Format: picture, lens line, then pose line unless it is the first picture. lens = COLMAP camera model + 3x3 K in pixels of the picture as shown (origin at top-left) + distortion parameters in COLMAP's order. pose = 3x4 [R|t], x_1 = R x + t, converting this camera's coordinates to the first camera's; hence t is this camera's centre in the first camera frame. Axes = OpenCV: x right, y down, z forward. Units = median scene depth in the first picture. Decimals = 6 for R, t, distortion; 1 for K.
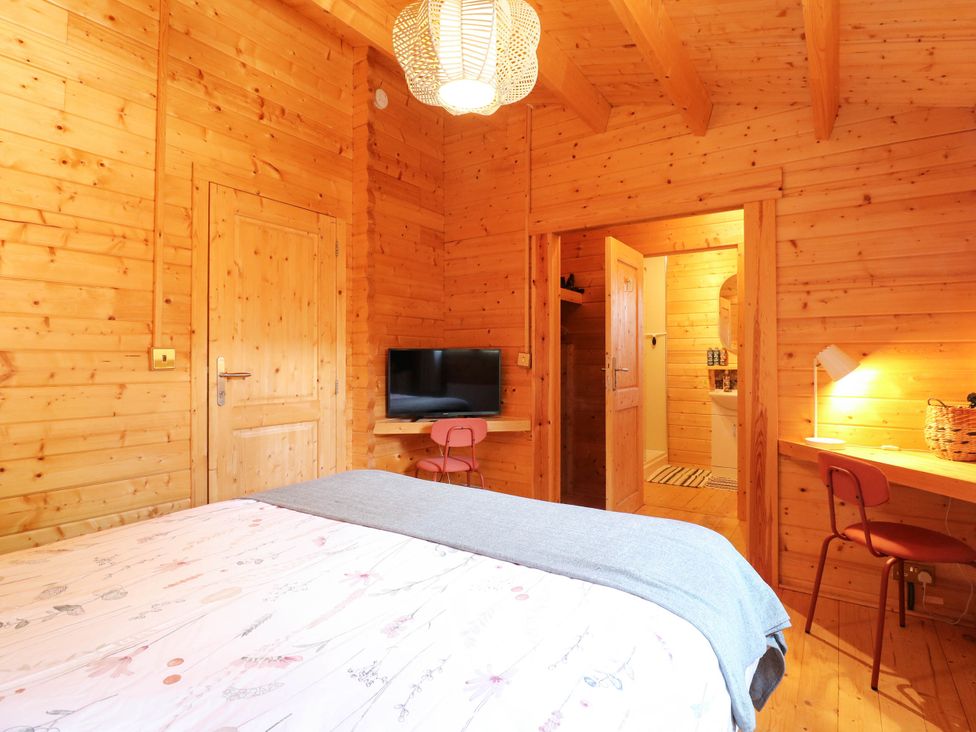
lens RADIAL K [[512.2, 0, 493.5], [0, 512.2, 357.6], [0, 0, 1]] dist [0.003110, -0.015215]
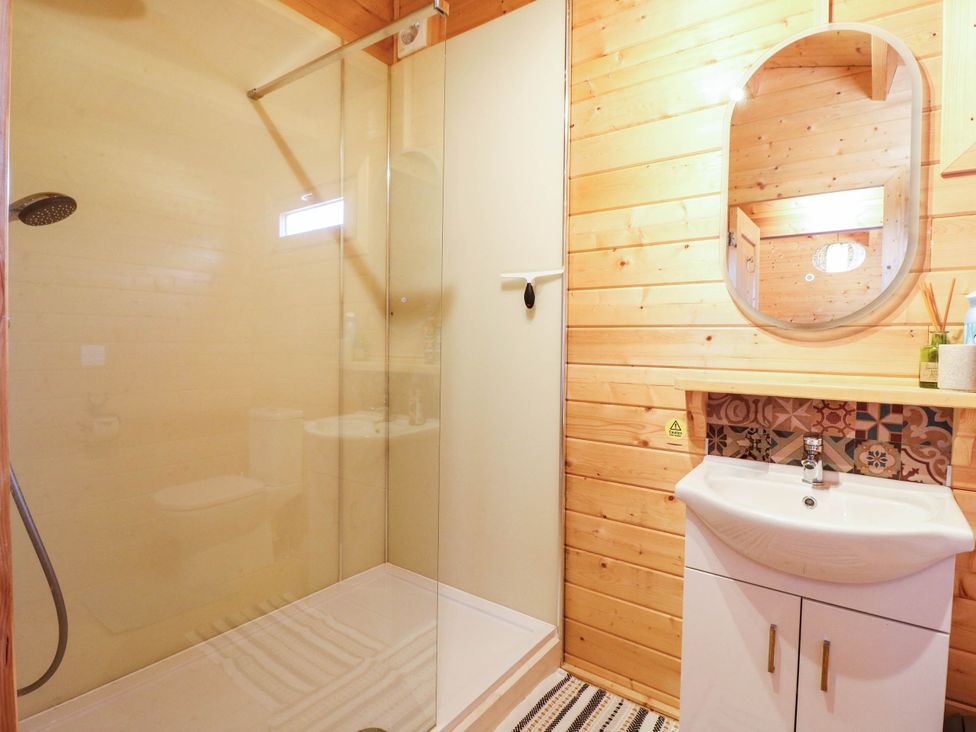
lens RADIAL K [[512.2, 0, 493.5], [0, 512.2, 357.6], [0, 0, 1]] dist [0.003110, -0.015215]
pose [[0.999304, 0.014782, -0.034236, 0.319520], [-0.013720, 0.999423, 0.031063, -0.002364], [0.034676, -0.030572, 0.998931, 0.702486]]
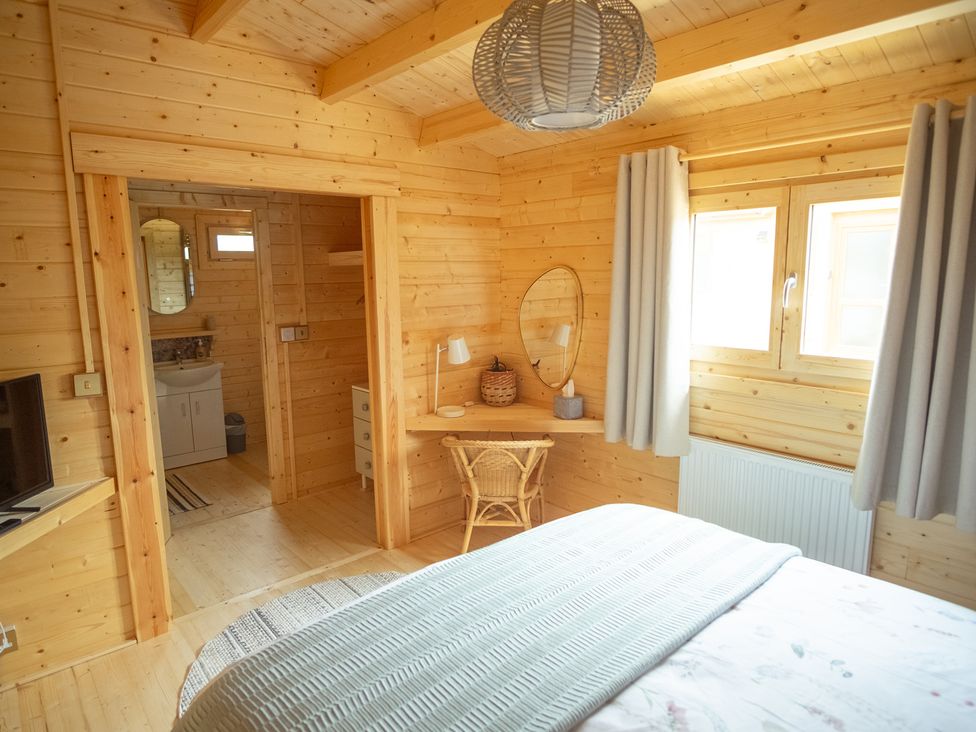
lens RADIAL K [[602.9, 0, 488.0], [0, 602.9, 366.0], [0, 0, 1]] dist [-0.002185, -0.001590]
pose [[0.254847, -0.162165, 0.953287, -0.314437], [0.011901, 0.986289, 0.164597, -0.082985], [-0.966908, -0.030602, 0.253283, 0.245177]]
